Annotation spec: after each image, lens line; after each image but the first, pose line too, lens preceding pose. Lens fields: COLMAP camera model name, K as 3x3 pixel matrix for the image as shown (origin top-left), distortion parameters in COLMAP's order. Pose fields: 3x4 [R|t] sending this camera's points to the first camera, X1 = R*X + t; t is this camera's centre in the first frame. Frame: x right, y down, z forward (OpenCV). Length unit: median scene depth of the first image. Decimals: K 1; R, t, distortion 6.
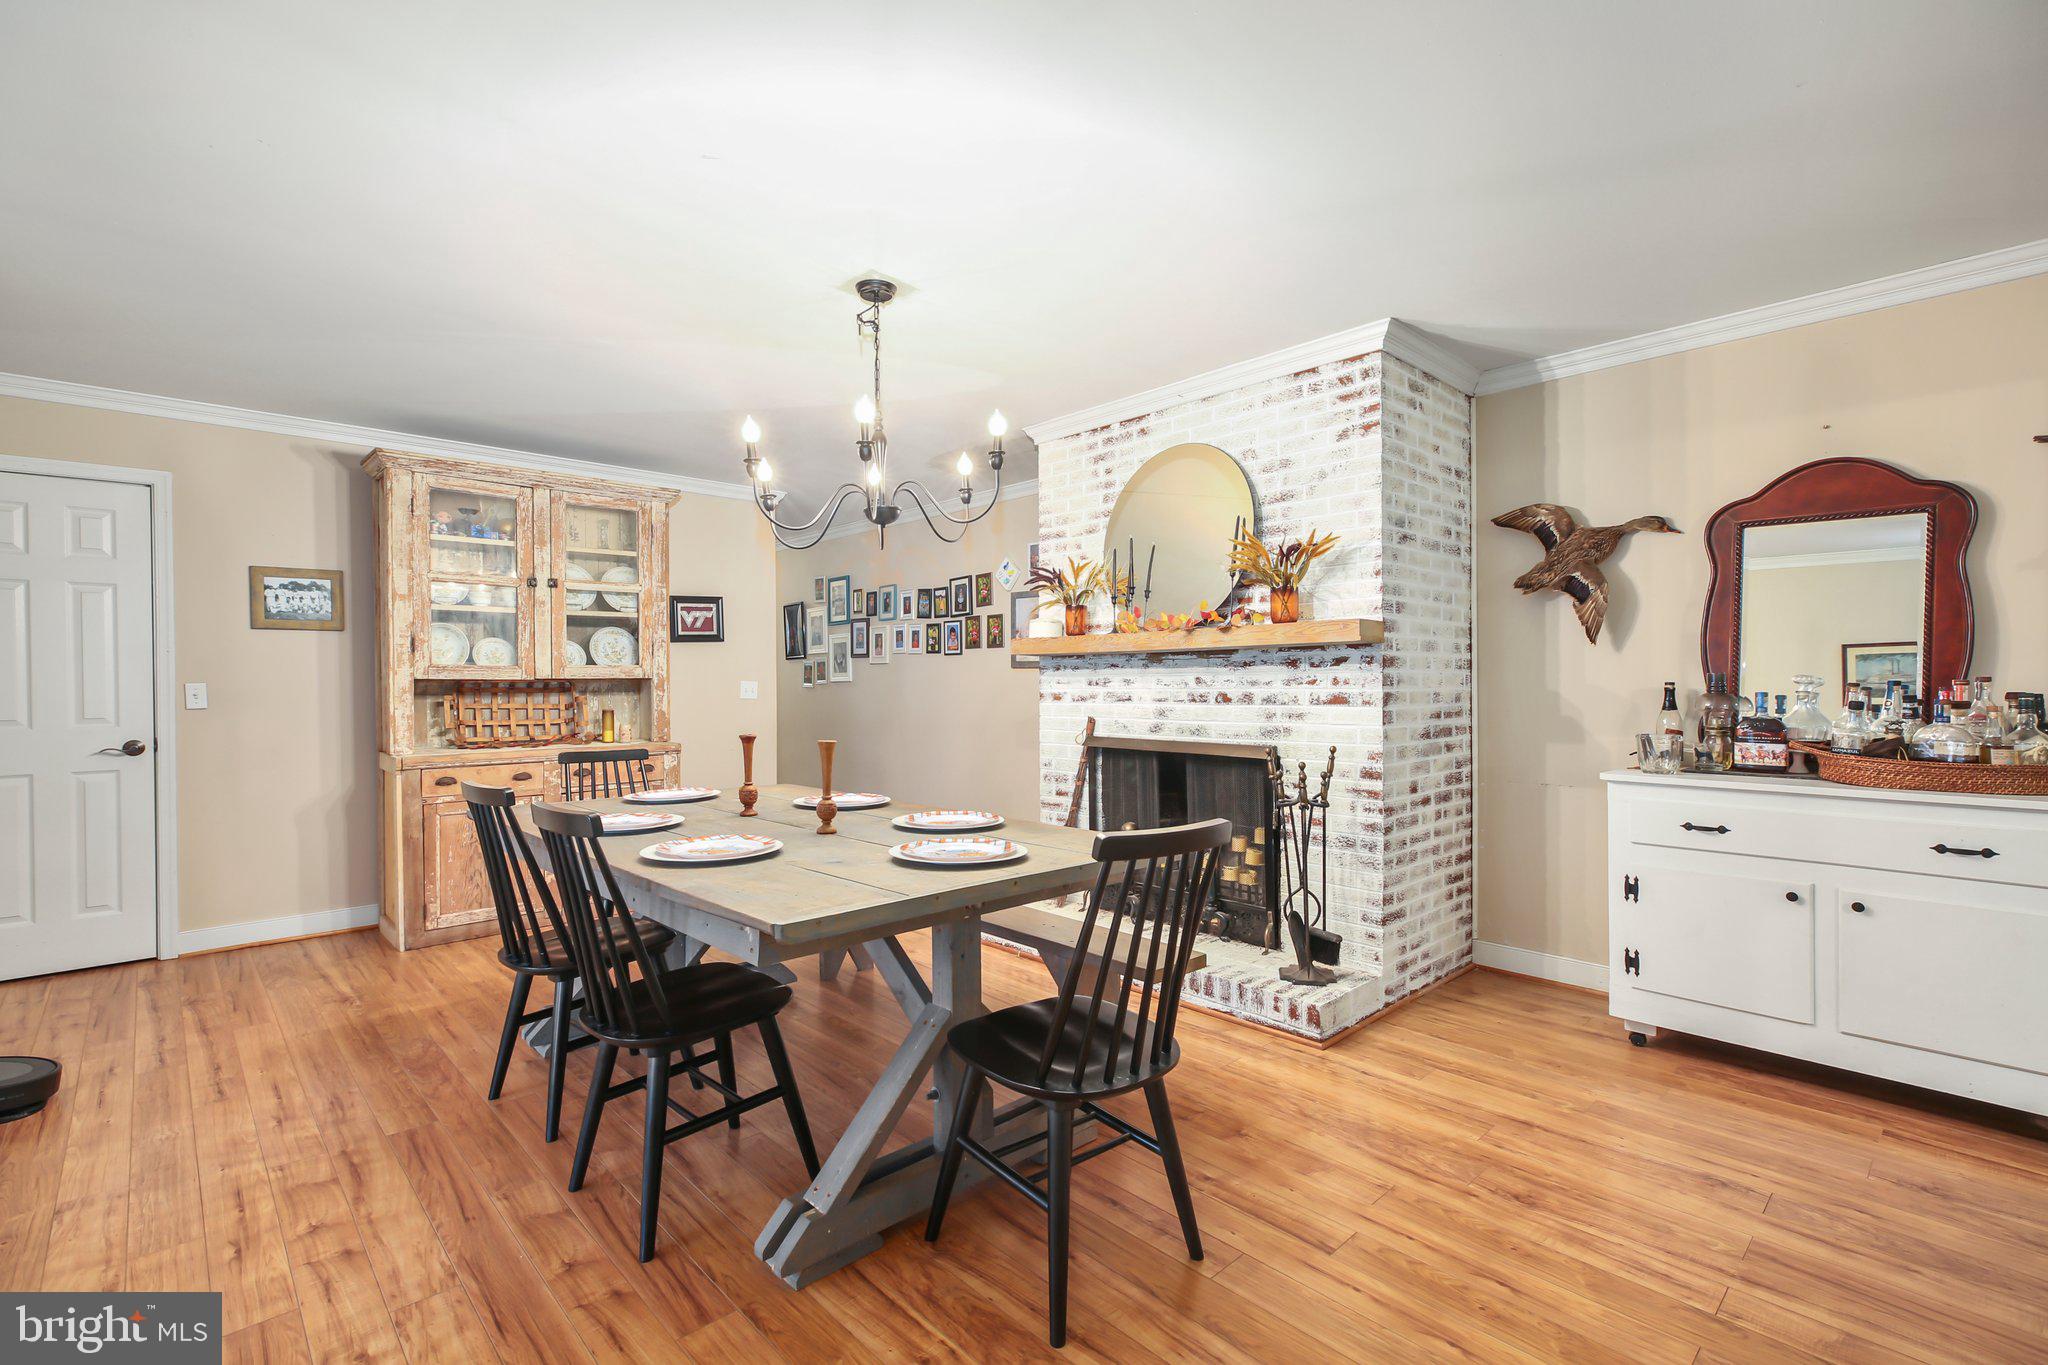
lens RADIAL K [[925.9, 0, 1030.4], [0, 925.9, 687.3], [0, 0, 1]] dist [0.002267, 0.000031]
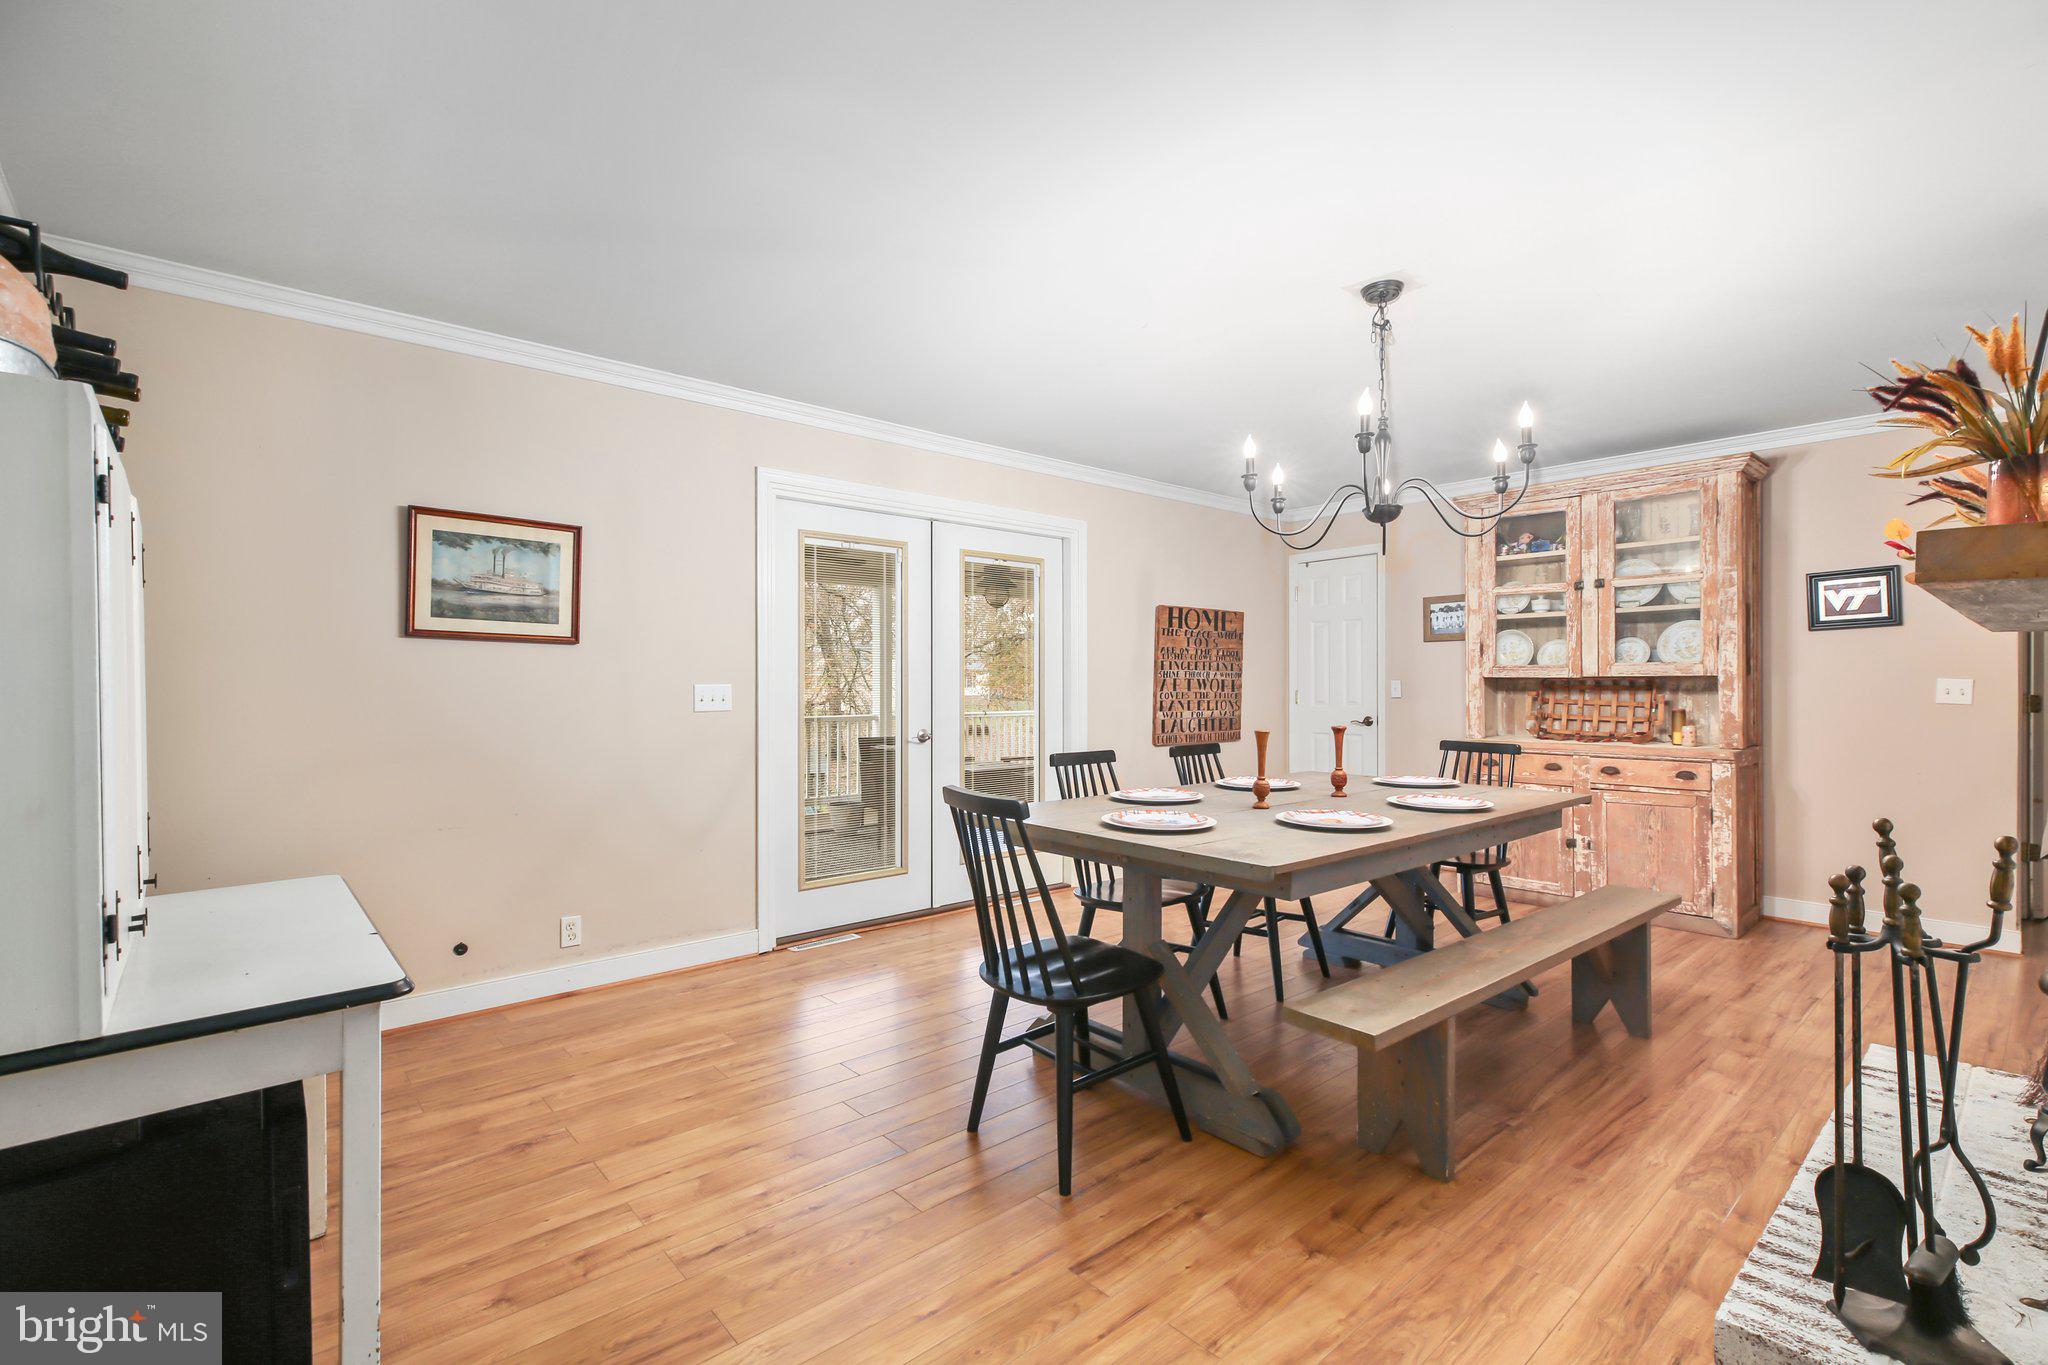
lens RADIAL K [[925.9, 0, 1030.6], [0, 925.9, 681.8], [0, 0, 1]] dist [0.002267, 0.000031]
pose [[-0.037118, 0.002229, -0.999308, 0.542088], [-0.004712, 0.999986, 0.002406, -0.003090], [0.999300, 0.004798, -0.037107, 0.414667]]
